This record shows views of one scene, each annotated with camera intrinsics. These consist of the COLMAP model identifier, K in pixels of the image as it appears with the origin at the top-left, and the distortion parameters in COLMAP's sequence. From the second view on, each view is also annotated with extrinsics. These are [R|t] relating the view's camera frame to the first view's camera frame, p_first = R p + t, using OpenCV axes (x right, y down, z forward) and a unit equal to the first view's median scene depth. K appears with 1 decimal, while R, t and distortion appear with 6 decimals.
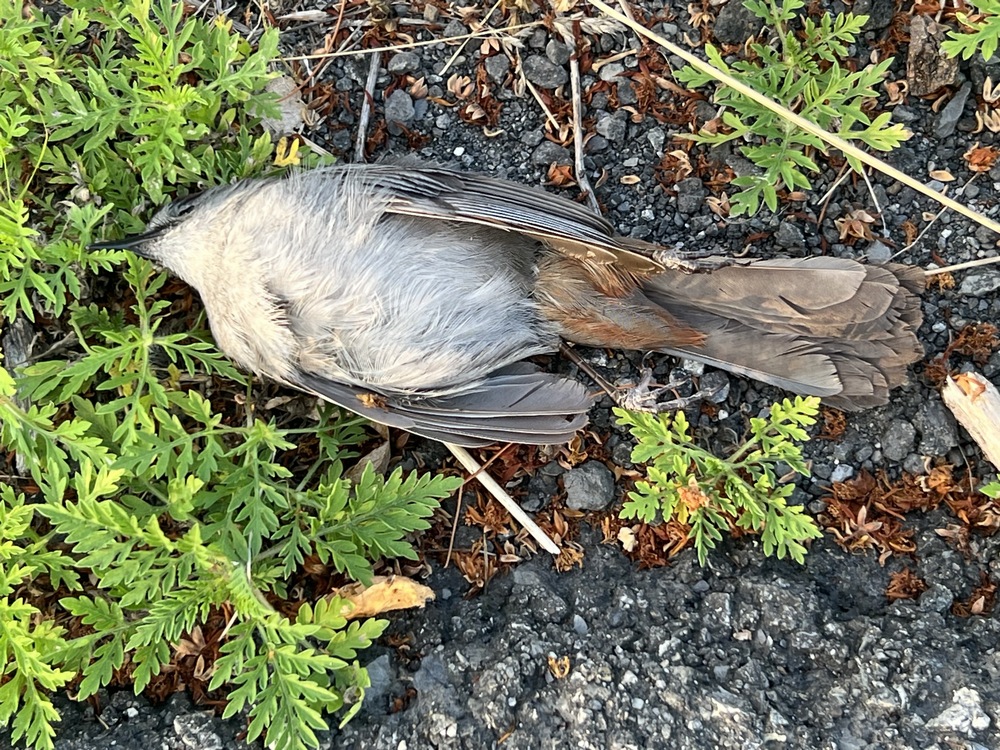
lens RADIAL K [[2062.1, 0, 500.0], [0, 2062.1, 375.0], [0, 0, 1]] dist [0.515957, -3.404035]
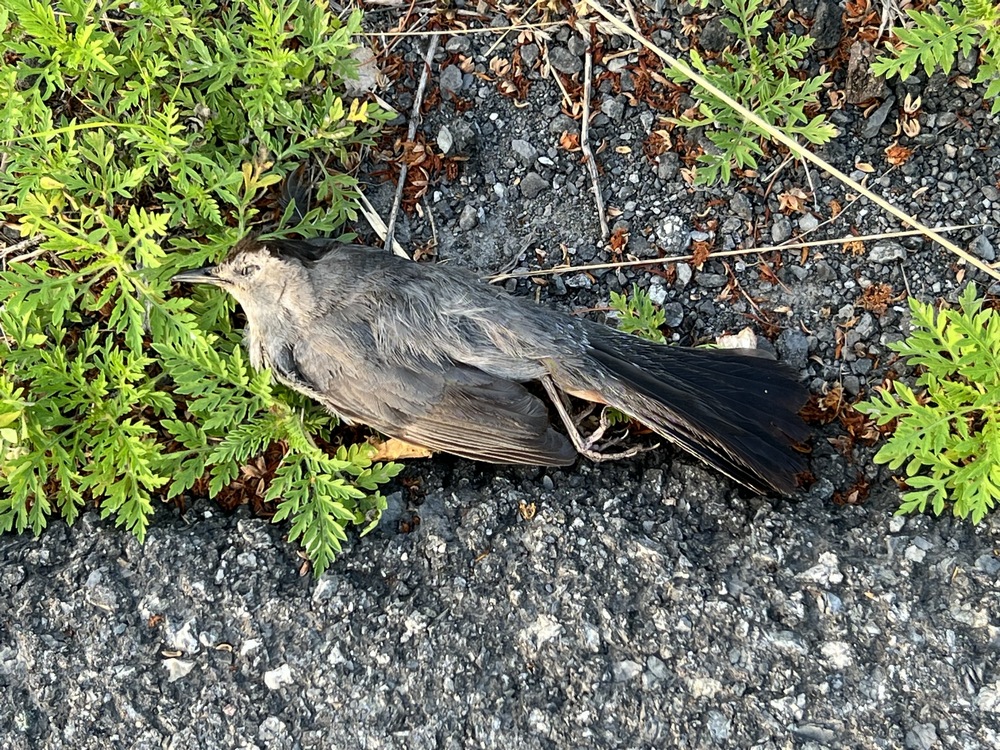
lens RADIAL K [[2062.1, 0, 500.0], [0, 2062.1, 375.0], [0, 0, 1]] dist [0.515957, -3.404035]
pose [[0.994537, 0.091646, -0.049975, 0.065903], [-0.090917, 0.995719, 0.016665, 0.031749], [0.051288, -0.012030, 0.998611, -0.304514]]
